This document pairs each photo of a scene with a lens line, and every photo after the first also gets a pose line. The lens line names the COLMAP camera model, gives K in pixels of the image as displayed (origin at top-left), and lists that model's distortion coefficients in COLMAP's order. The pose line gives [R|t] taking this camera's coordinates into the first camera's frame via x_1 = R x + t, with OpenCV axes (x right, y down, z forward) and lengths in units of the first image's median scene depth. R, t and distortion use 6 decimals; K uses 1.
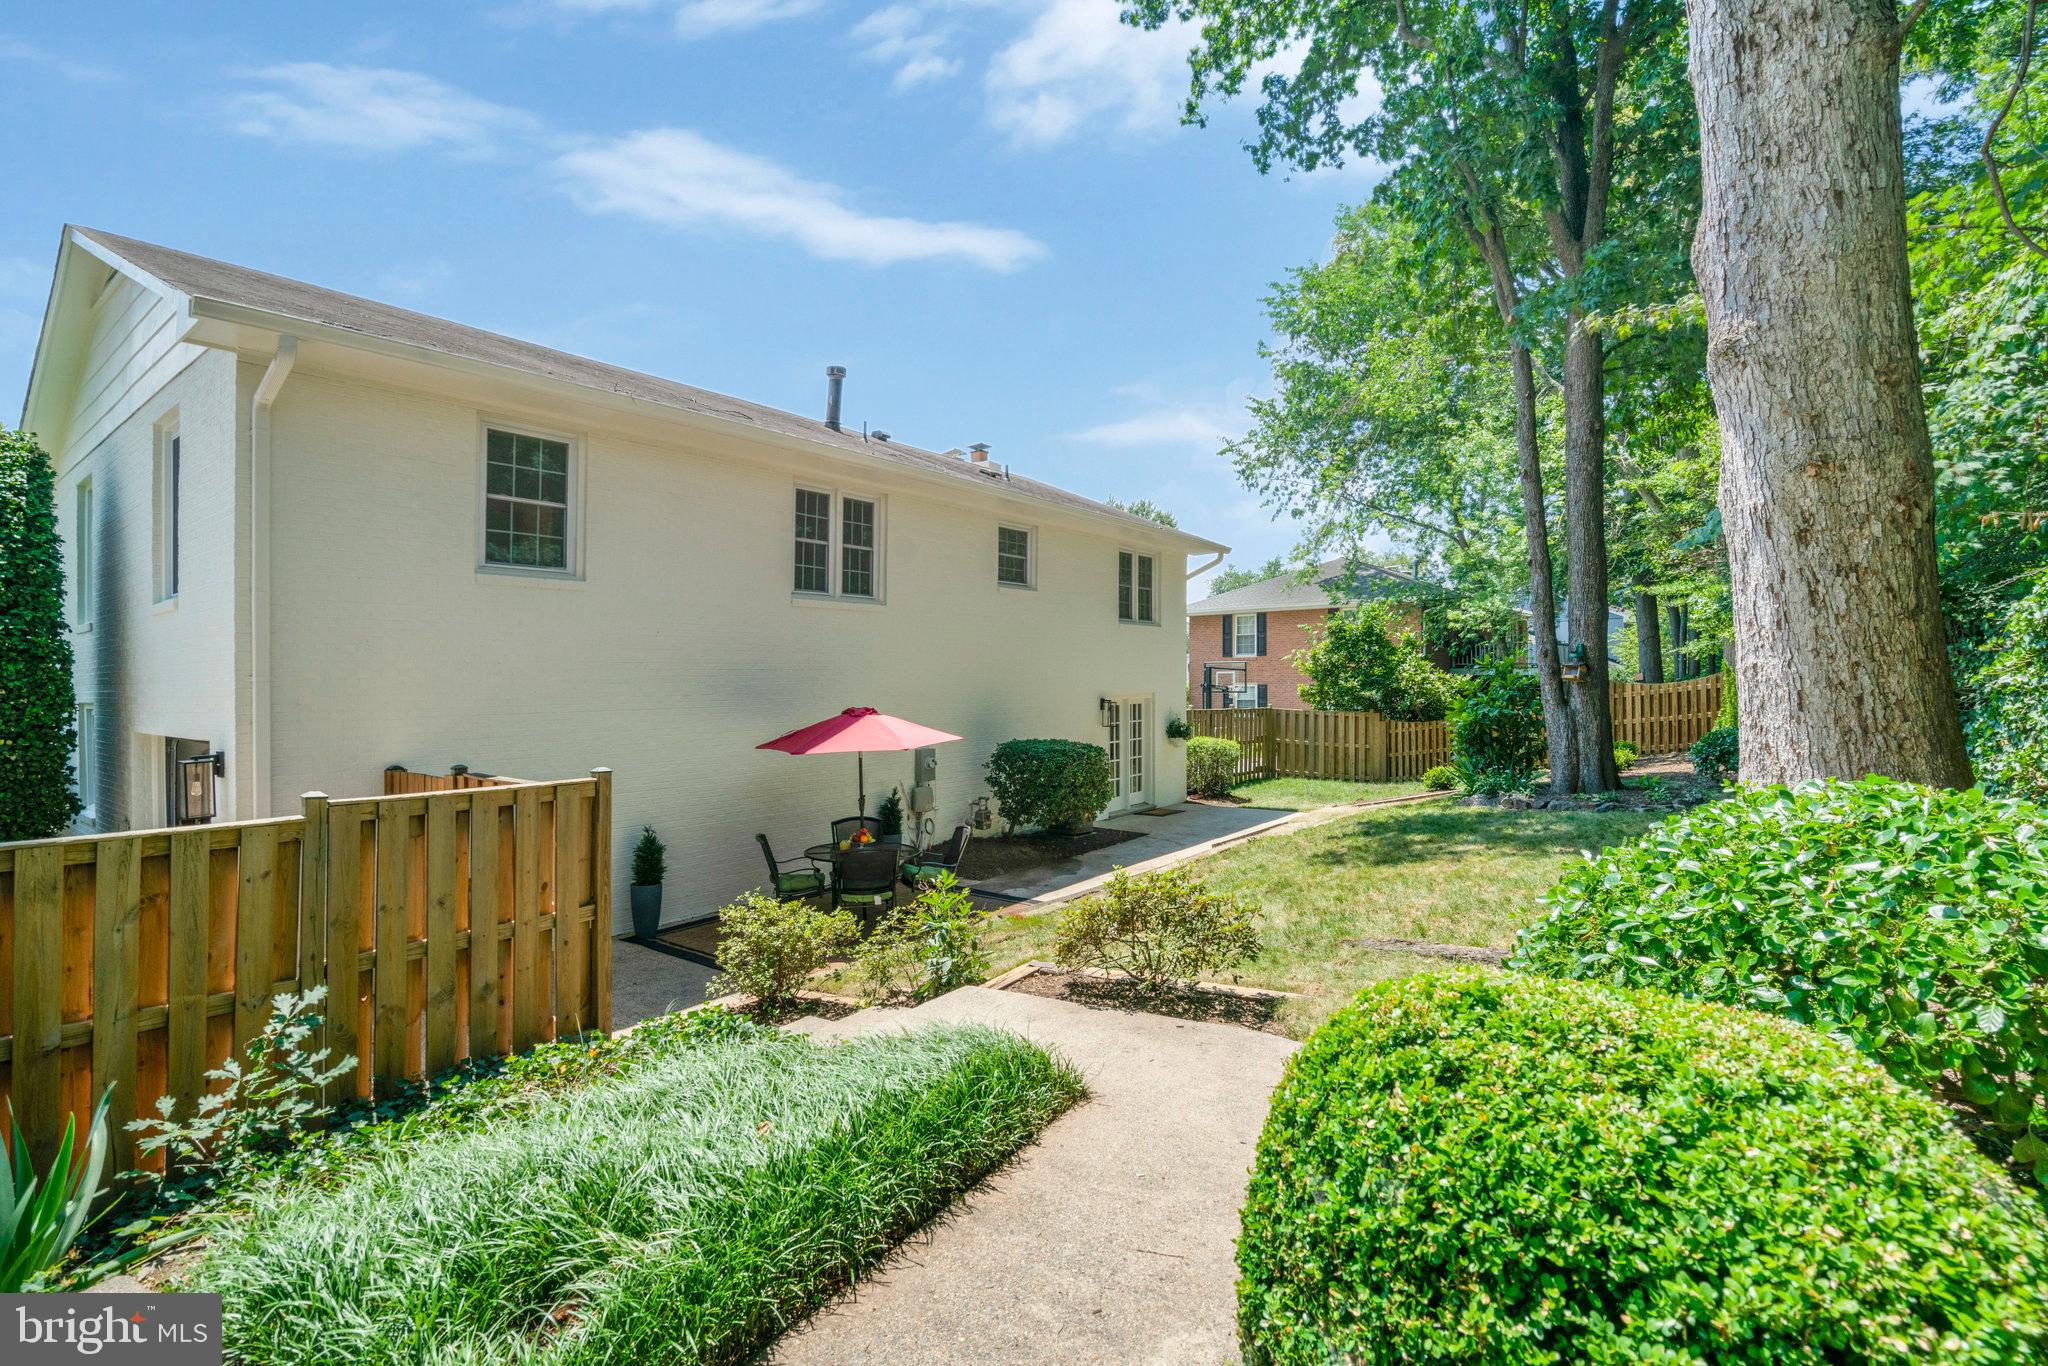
lens RADIAL K [[961.7, 0, 1001.4], [0, 961.7, 681.7], [0, 0, 1]] dist [-0.052082, -0.000044]
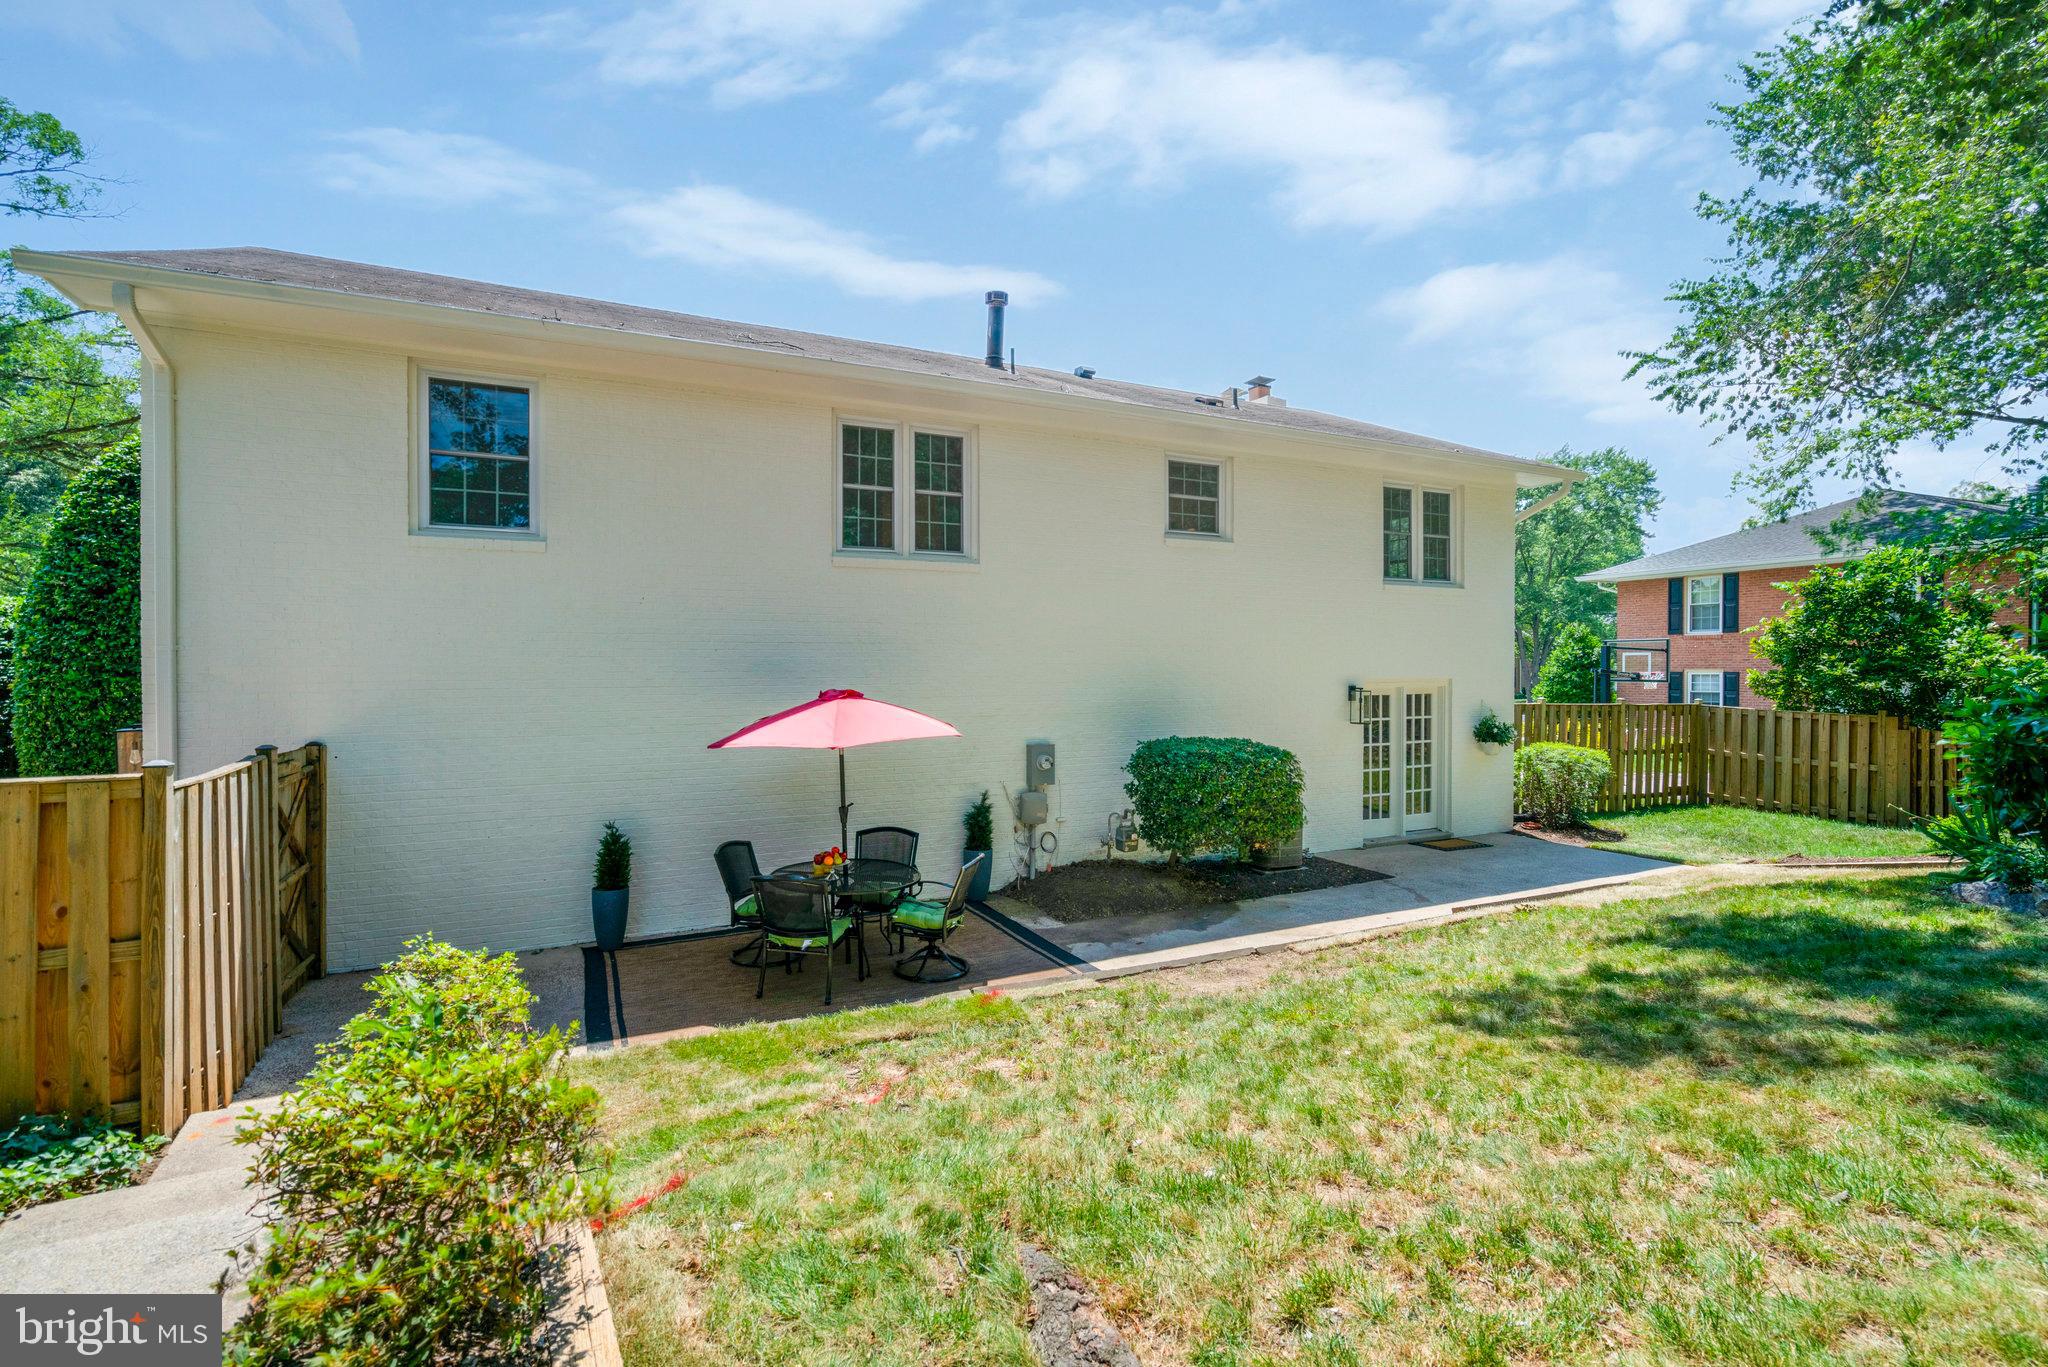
lens RADIAL K [[903.1, 0, 1096.5], [0, 903.1, 645.8], [0, 0, 1]] dist [-0.018240, -0.000513]
pose [[0.893181, -0.000845, -0.449696, 0.268465], [-0.009483, 0.999740, -0.020714, 0.004073], [0.449597, 0.022766, 0.892941, 0.320431]]
